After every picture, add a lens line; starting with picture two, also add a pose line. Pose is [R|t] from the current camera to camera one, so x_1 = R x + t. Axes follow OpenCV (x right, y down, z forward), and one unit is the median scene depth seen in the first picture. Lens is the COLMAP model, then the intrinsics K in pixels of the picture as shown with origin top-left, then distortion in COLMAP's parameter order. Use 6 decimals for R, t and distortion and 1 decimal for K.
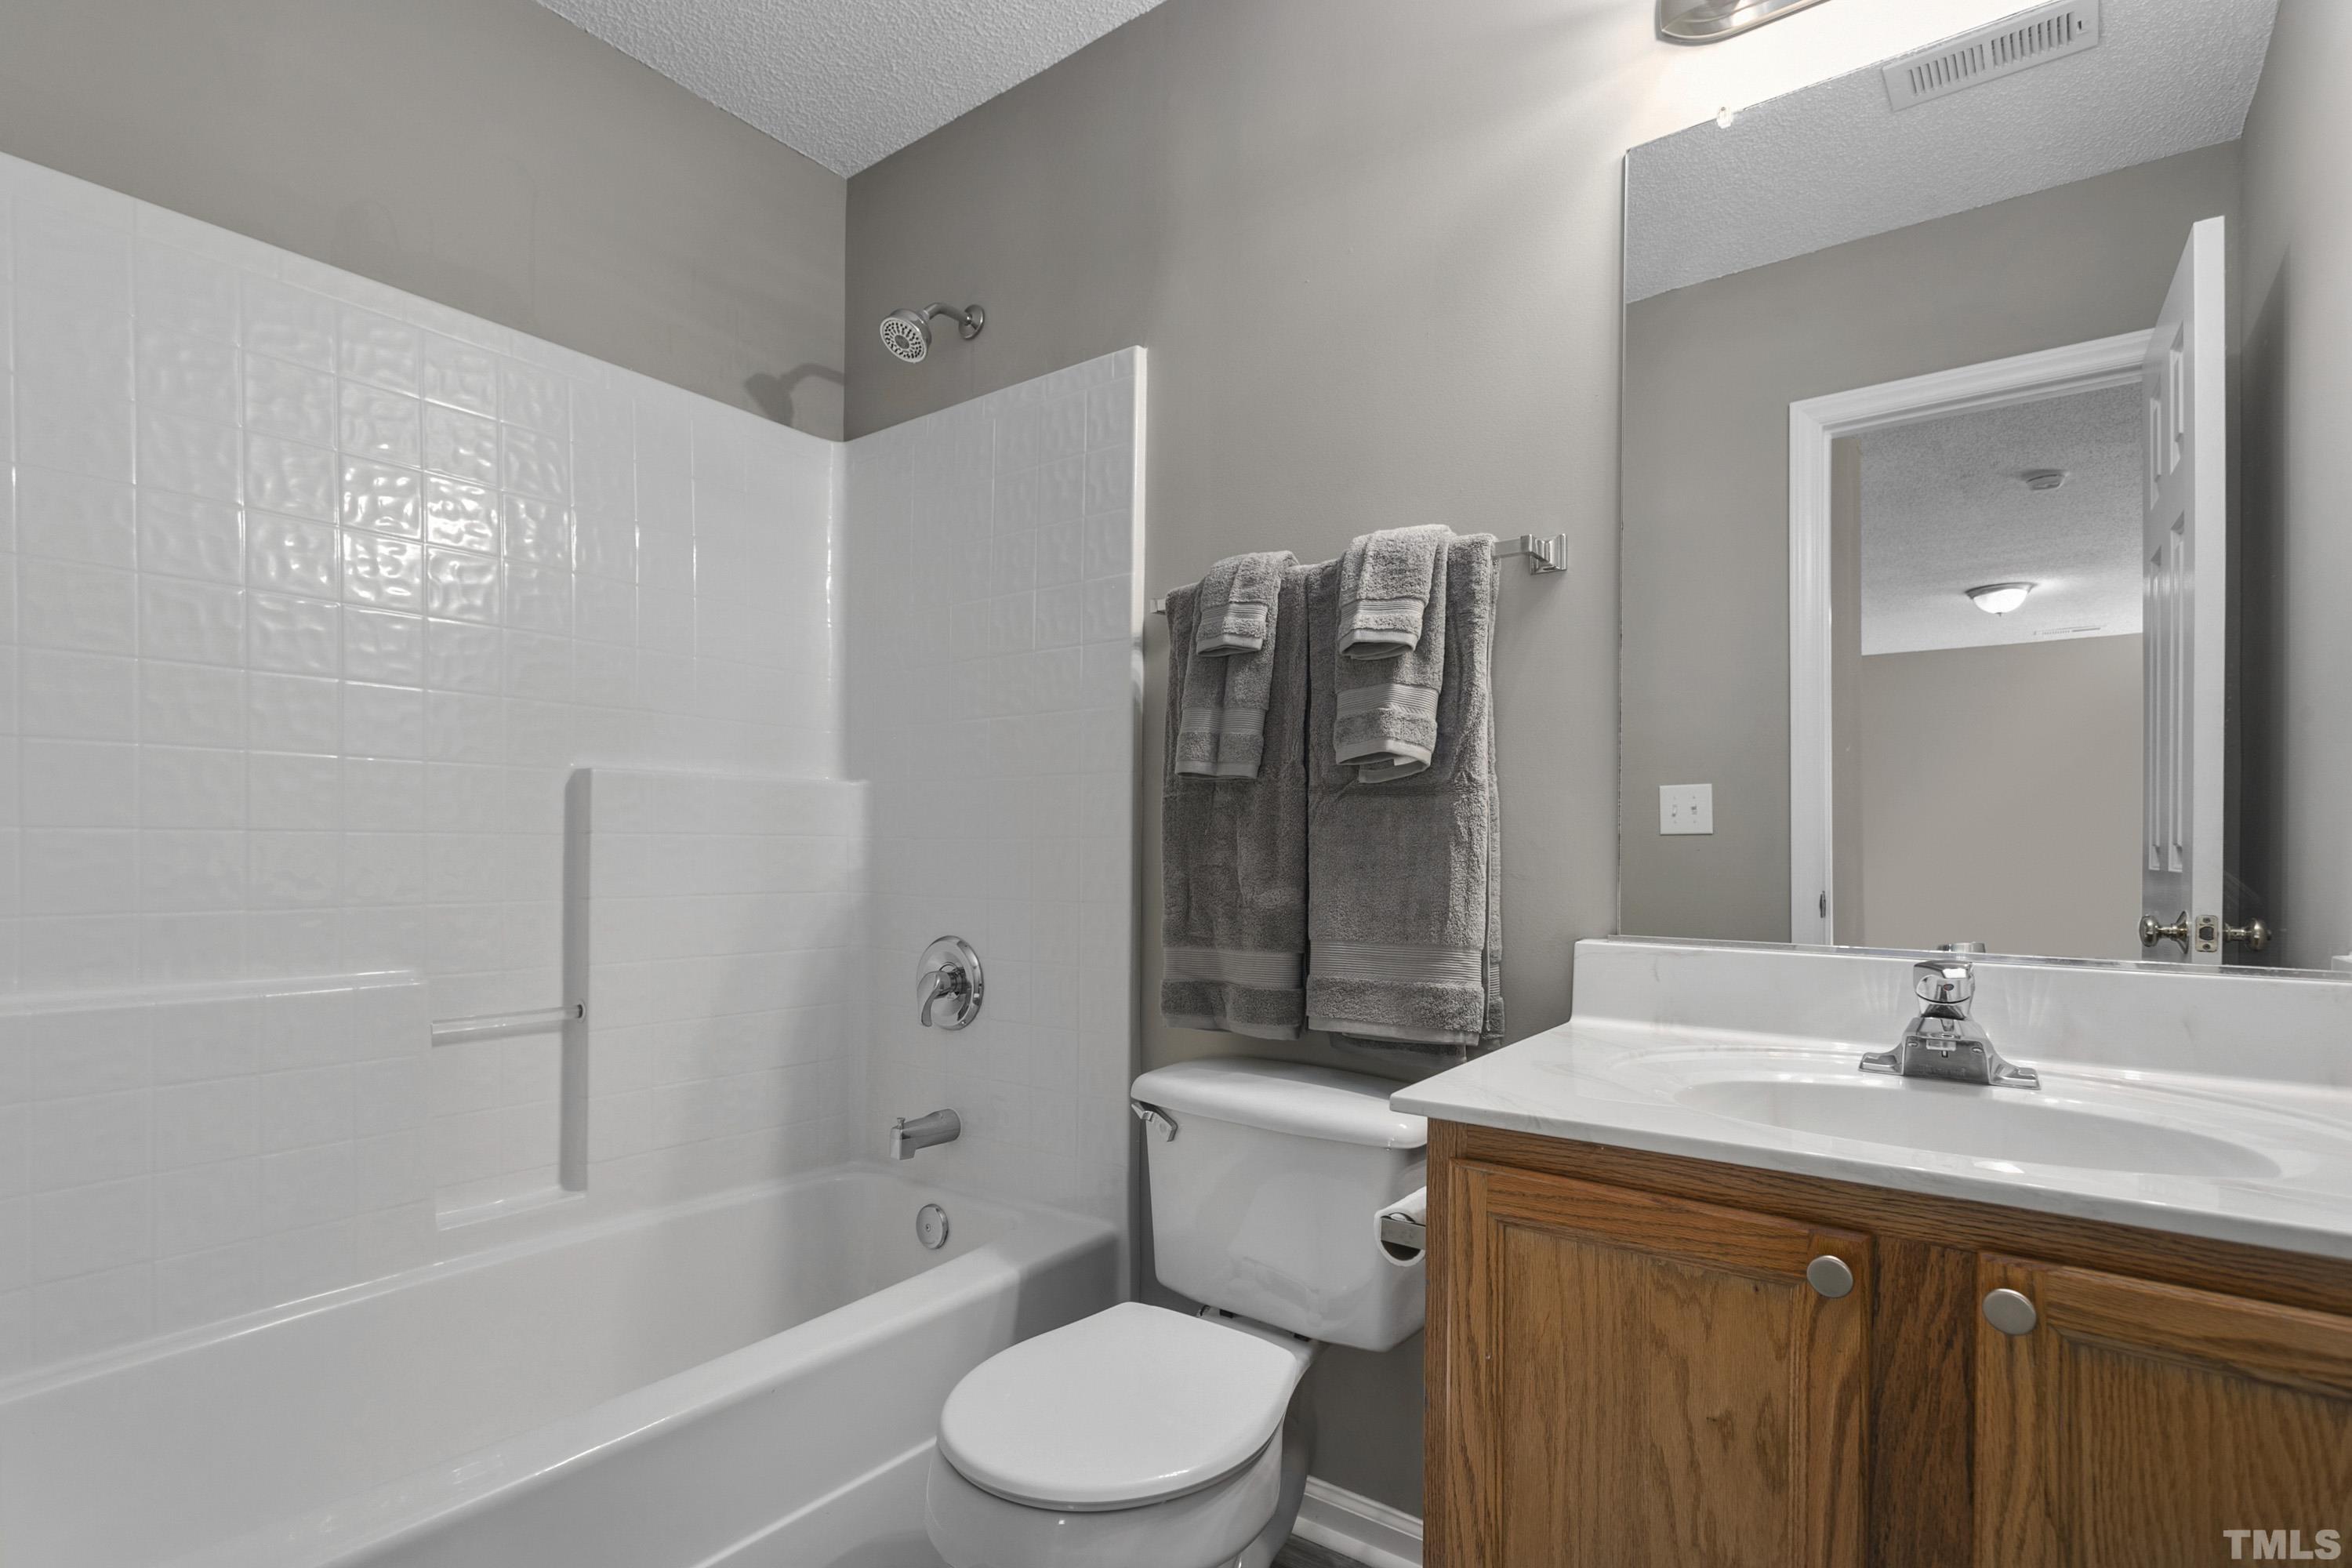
lens RADIAL K [[1143.9, 0, 1190.4], [0, 1143.9, 845.1], [0, 0, 1]] dist [0.005851, 0.000361]
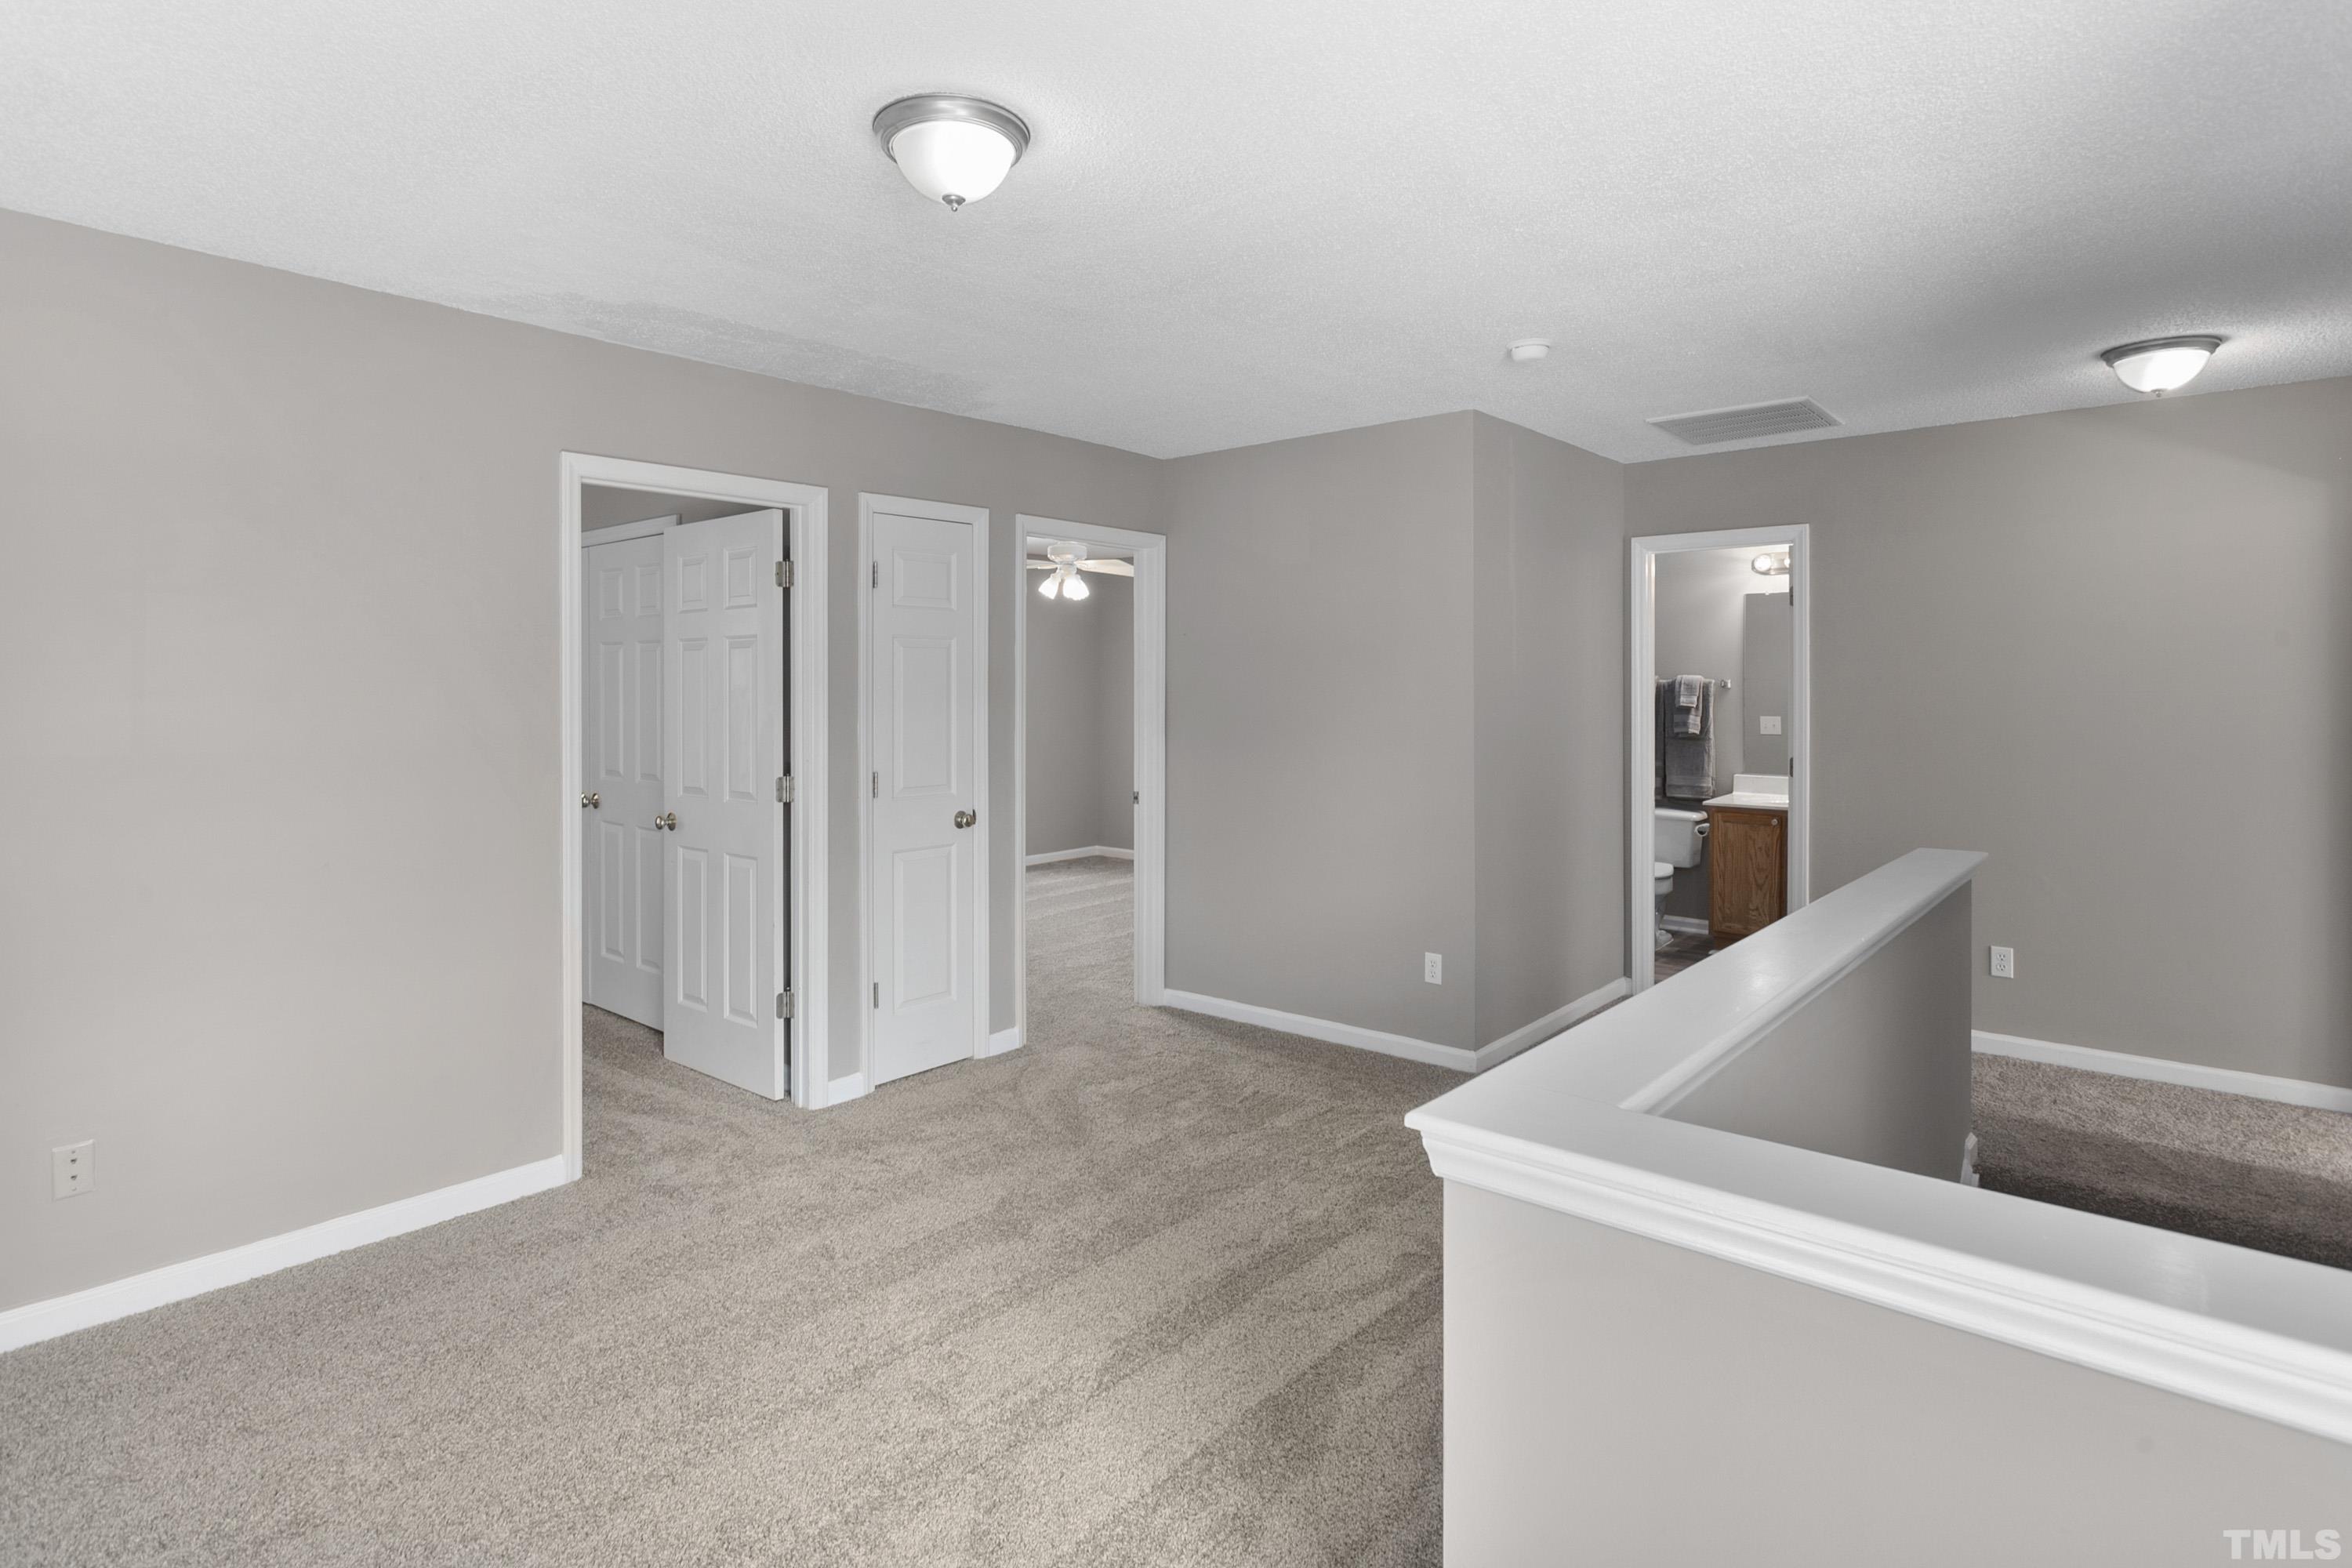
lens RADIAL K [[1229.6, 0, 1180.7], [0, 1229.6, 679.4], [0, 0, 1]] dist [0.004939, 0.000361]
pose [[0.997301, -0.007297, -0.073058, -1.309592], [0.007798, 0.999948, 0.006579, -0.301528], [0.073007, -0.007130, 0.997306, -3.529043]]
